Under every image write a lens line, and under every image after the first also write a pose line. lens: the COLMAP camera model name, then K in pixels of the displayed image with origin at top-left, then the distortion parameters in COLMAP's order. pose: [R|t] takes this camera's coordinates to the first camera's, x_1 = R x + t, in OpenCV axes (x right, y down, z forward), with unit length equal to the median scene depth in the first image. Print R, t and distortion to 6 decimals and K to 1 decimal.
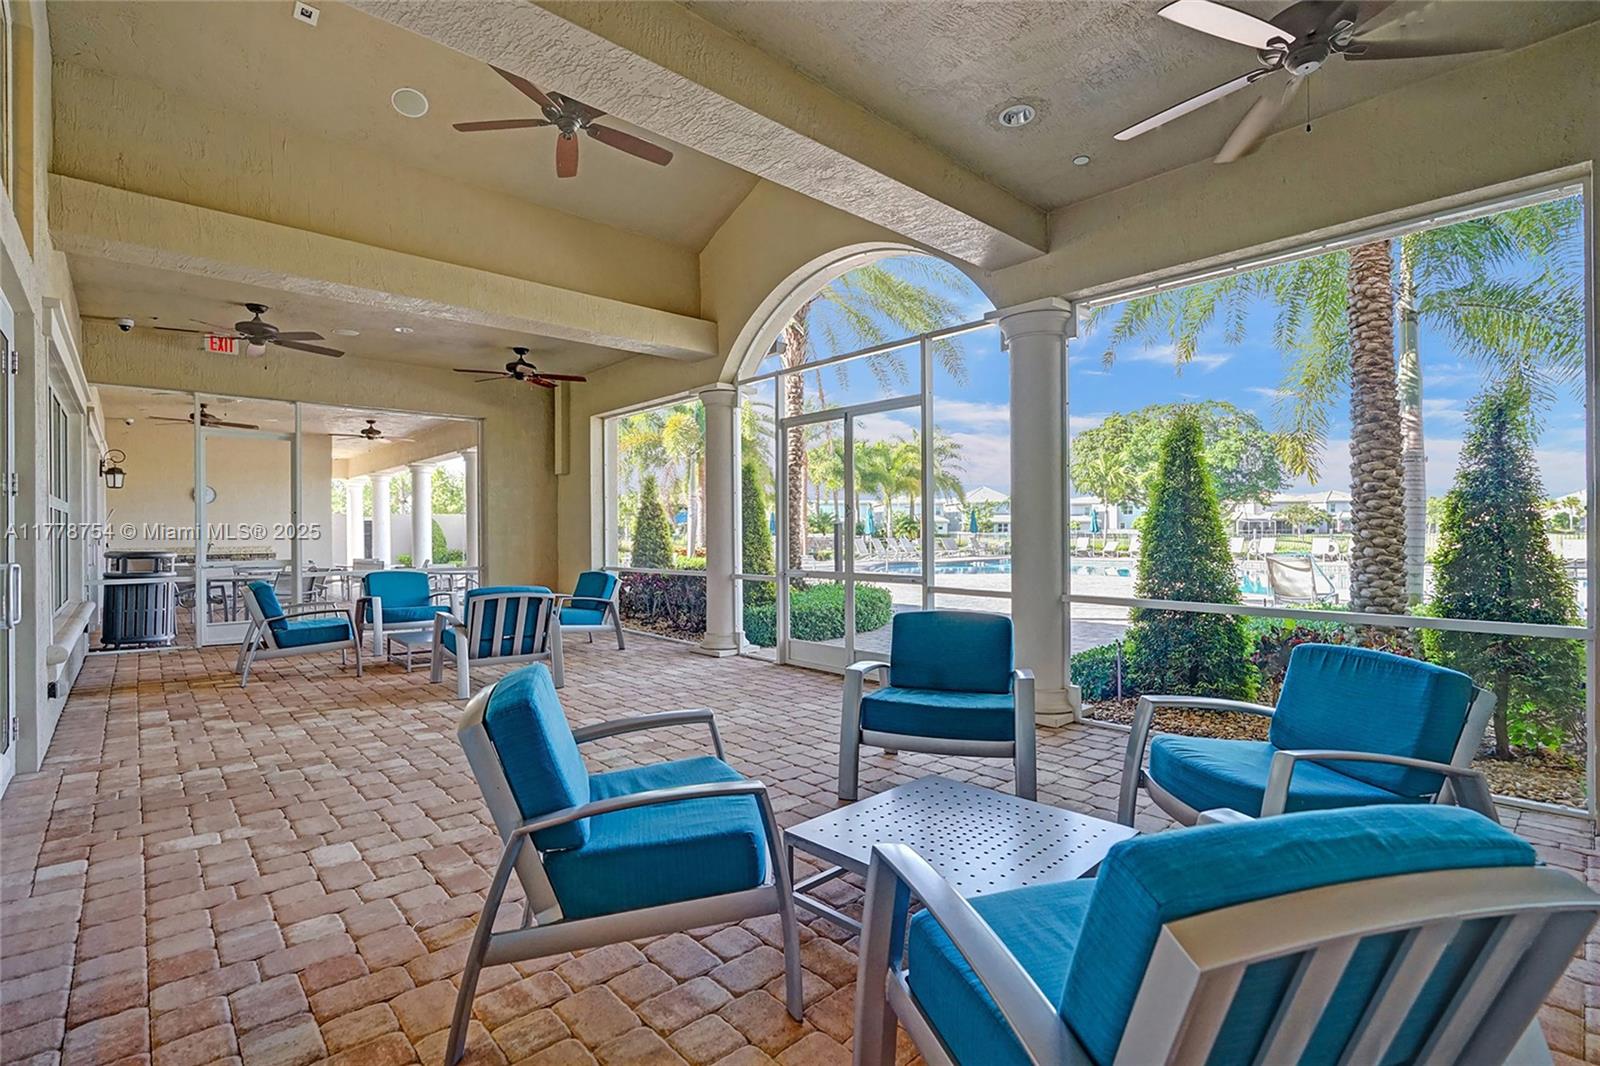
lens RADIAL K [[729.2, 0, 800.0], [0, 729.2, 533.0], [0, 0, 1]] dist [-0.002196, -0.000146]
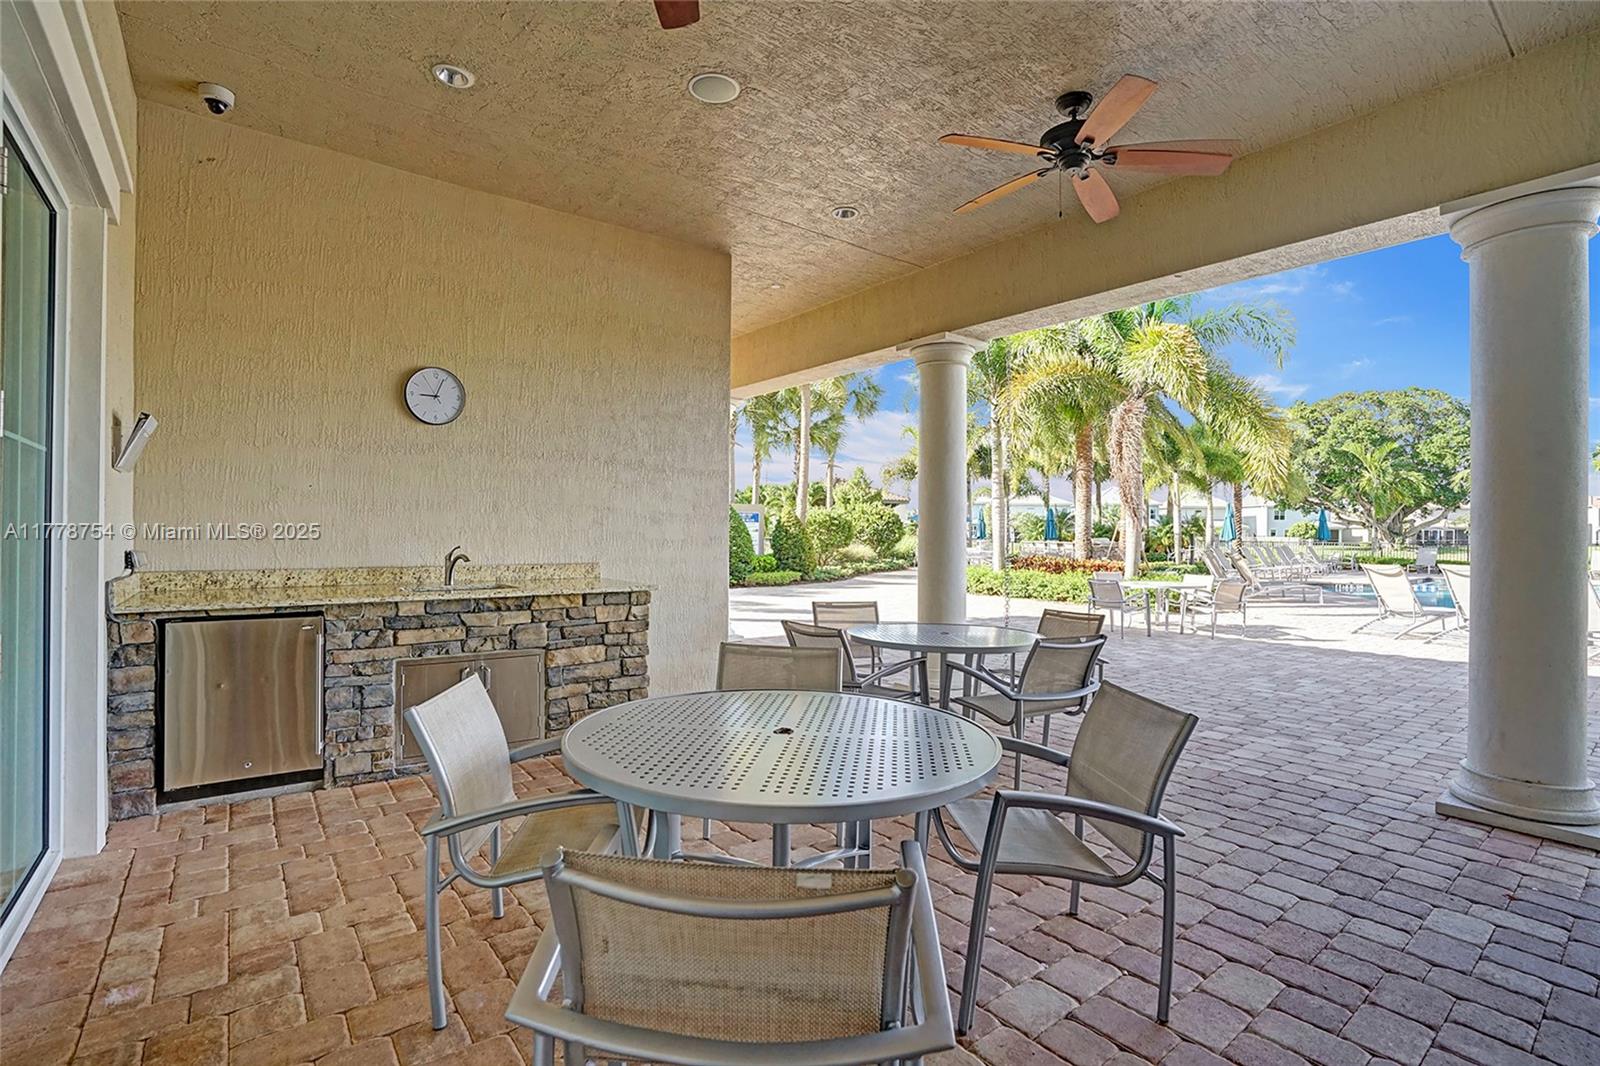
lens RADIAL K [[729.2, 0, 800.0], [0, 729.2, 533.0], [0, 0, 1]] dist [-0.002196, -0.000146]
pose [[0.997360, 0.015253, -0.070997, -0.138746], [-0.015493, 0.999876, -0.002819, 0.003235], [0.070945, 0.003912, 0.997473, 0.151057]]
